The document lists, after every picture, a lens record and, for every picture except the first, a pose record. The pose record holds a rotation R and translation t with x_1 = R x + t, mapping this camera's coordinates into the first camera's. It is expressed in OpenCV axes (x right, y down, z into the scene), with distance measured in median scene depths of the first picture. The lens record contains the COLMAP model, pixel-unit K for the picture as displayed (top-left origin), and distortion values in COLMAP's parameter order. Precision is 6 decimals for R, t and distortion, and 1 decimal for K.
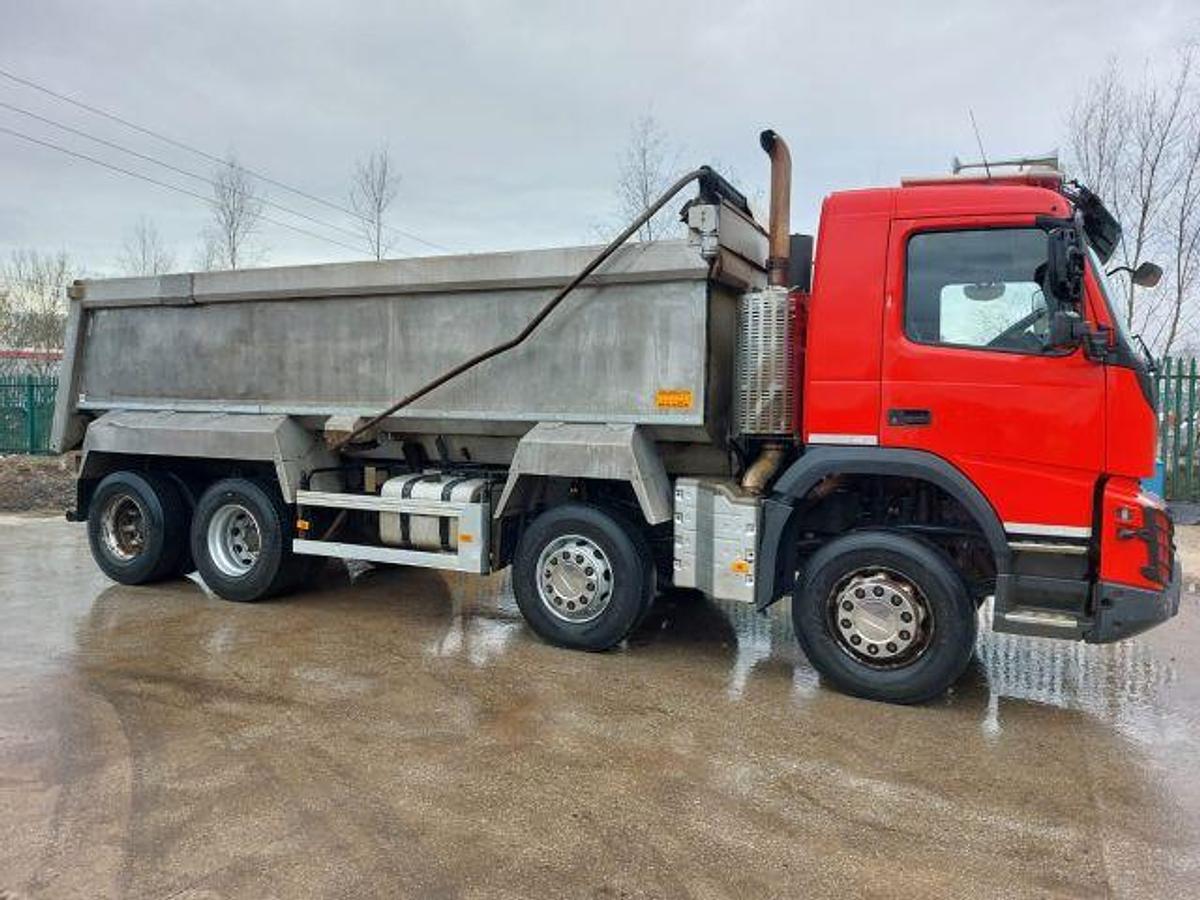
lens RADIAL K [[846.4, 0, 580.7], [0, 846.4, 447.7], [0, 0, 1]] dist [0.110633, -0.128454]
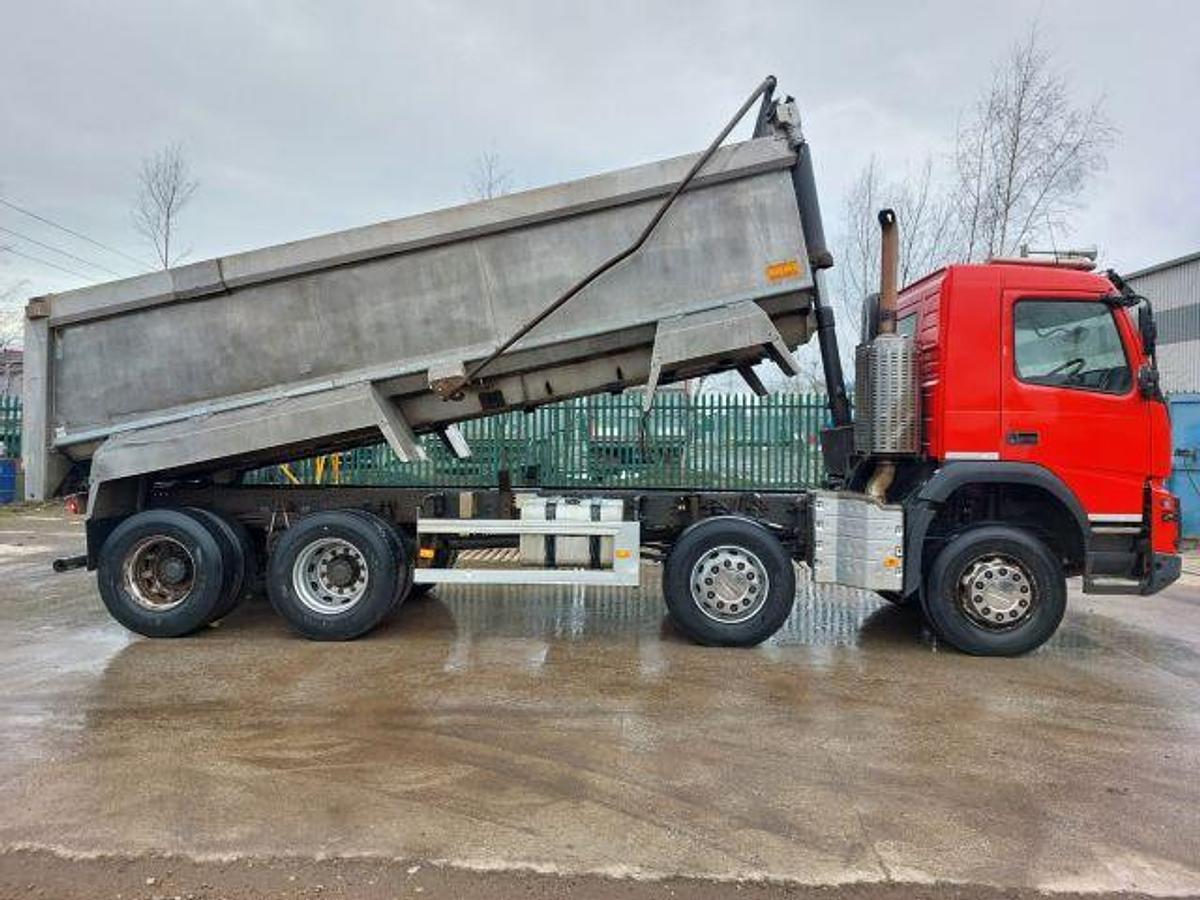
lens RADIAL K [[846.4, 0, 580.7], [0, 846.4, 447.7], [0, 0, 1]] dist [0.110633, -0.128454]
pose [[0.923907, -0.015527, 0.382302, -0.696977], [0.025187, 0.999477, -0.020274, -0.010042], [-0.381787, 0.028361, 0.923815, 0.026365]]
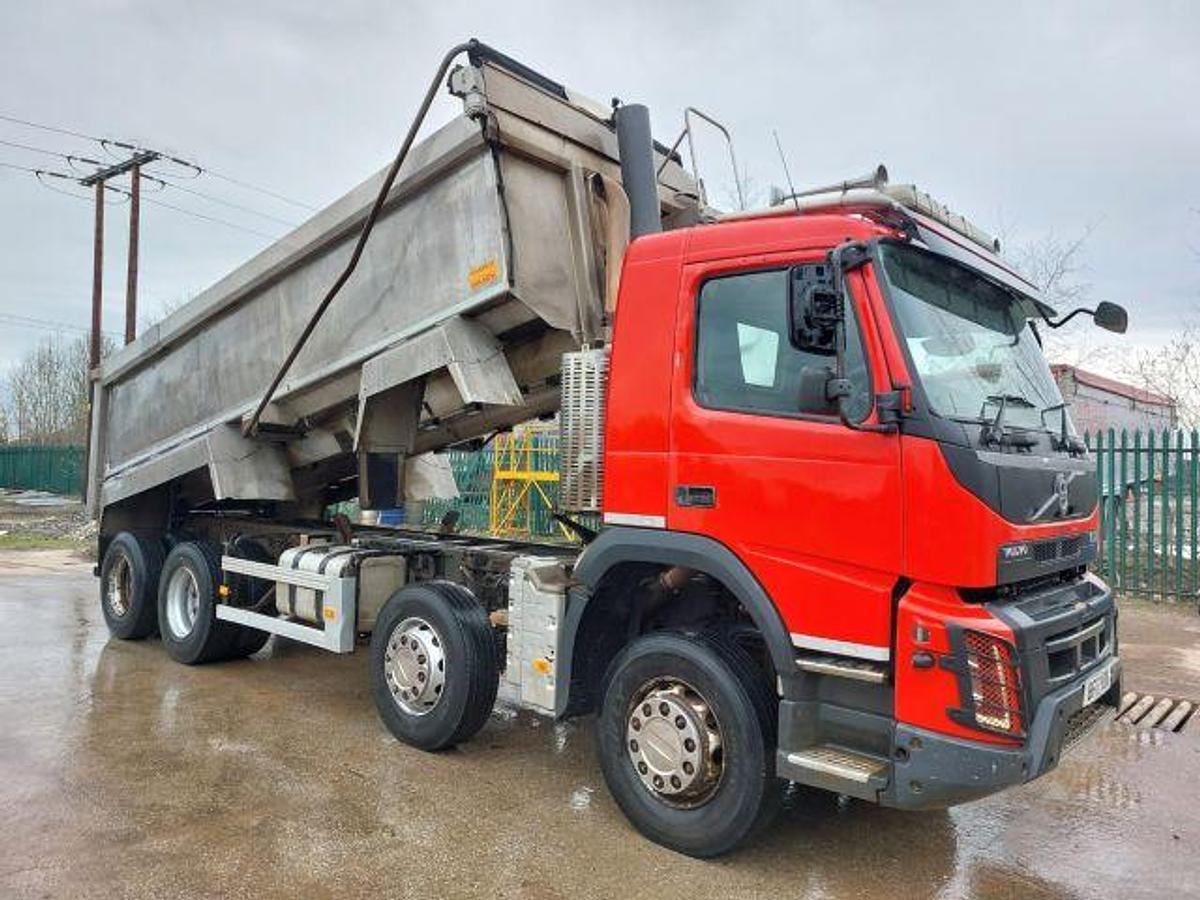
lens RADIAL K [[846.4, 0, 580.7], [0, 846.4, 447.7], [0, 0, 1]] dist [0.110633, -0.128454]
pose [[0.963288, 0.005667, -0.268409, 0.457131], [-0.027358, 0.996645, -0.077142, -0.014536], [0.267072, 0.081653, 0.960211, 0.165357]]
